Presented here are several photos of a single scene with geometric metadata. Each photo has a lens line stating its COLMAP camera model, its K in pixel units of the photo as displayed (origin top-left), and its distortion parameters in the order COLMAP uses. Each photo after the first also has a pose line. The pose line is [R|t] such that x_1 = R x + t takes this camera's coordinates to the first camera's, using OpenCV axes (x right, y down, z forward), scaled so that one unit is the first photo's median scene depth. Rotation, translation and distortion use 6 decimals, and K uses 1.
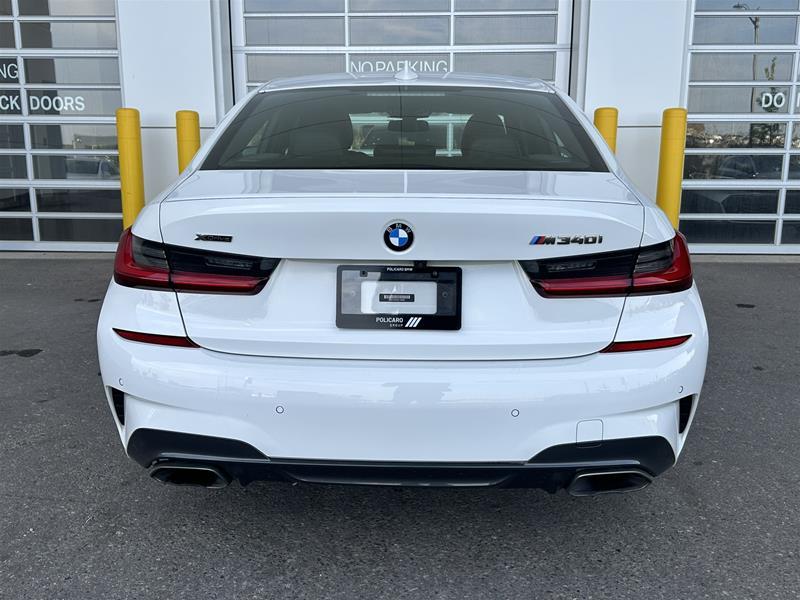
lens RADIAL K [[731.0, 0, 394.7], [0, 731.0, 302.9], [0, 0, 1]] dist [0.012293, -0.012324]
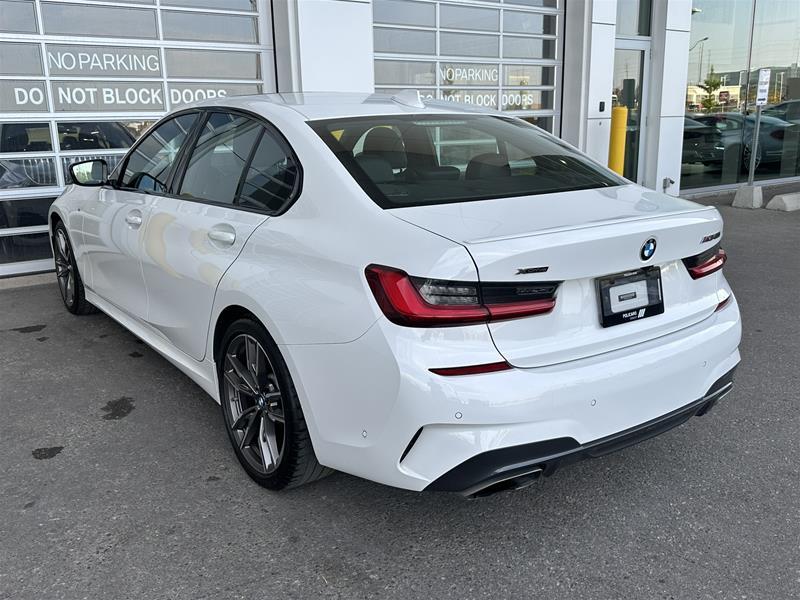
lens RADIAL K [[723.6, 0, 397.3], [0, 723.6, 303.2], [0, 0, 1]] dist [0.082734, -0.149040]
pose [[0.787060, -0.162412, 0.595113, -0.307555], [0.144350, 0.986424, 0.078296, -0.043967], [-0.599750, 0.024281, 0.799819, 0.061494]]
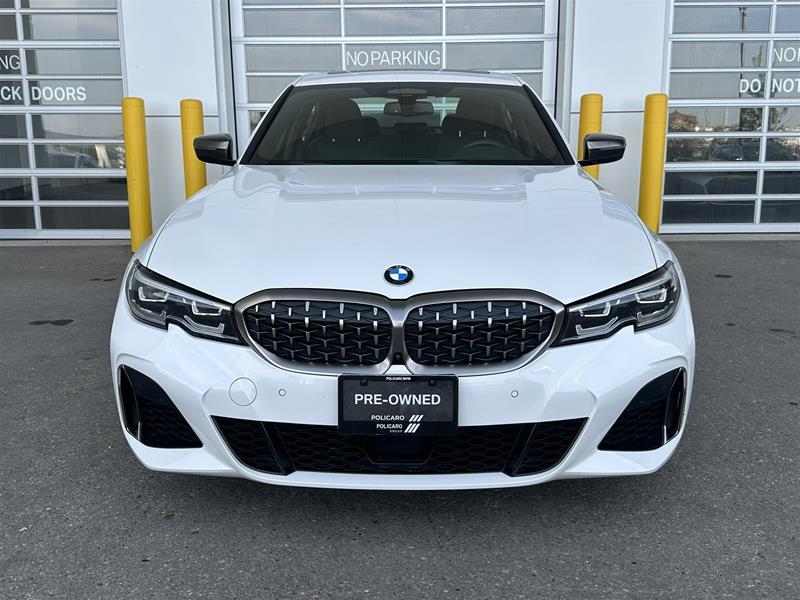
lens RADIAL K [[764.1, 0, 400.0], [0, 764.1, 300.0], [0, 0, 1]] dist [0.050888, -0.080509]
pose [[0.999488, -0.014456, 0.028548, -0.021347], [0.014642, 0.999873, -0.006309, 0.030536], [-0.028453, 0.006724, 0.999573, -0.088658]]
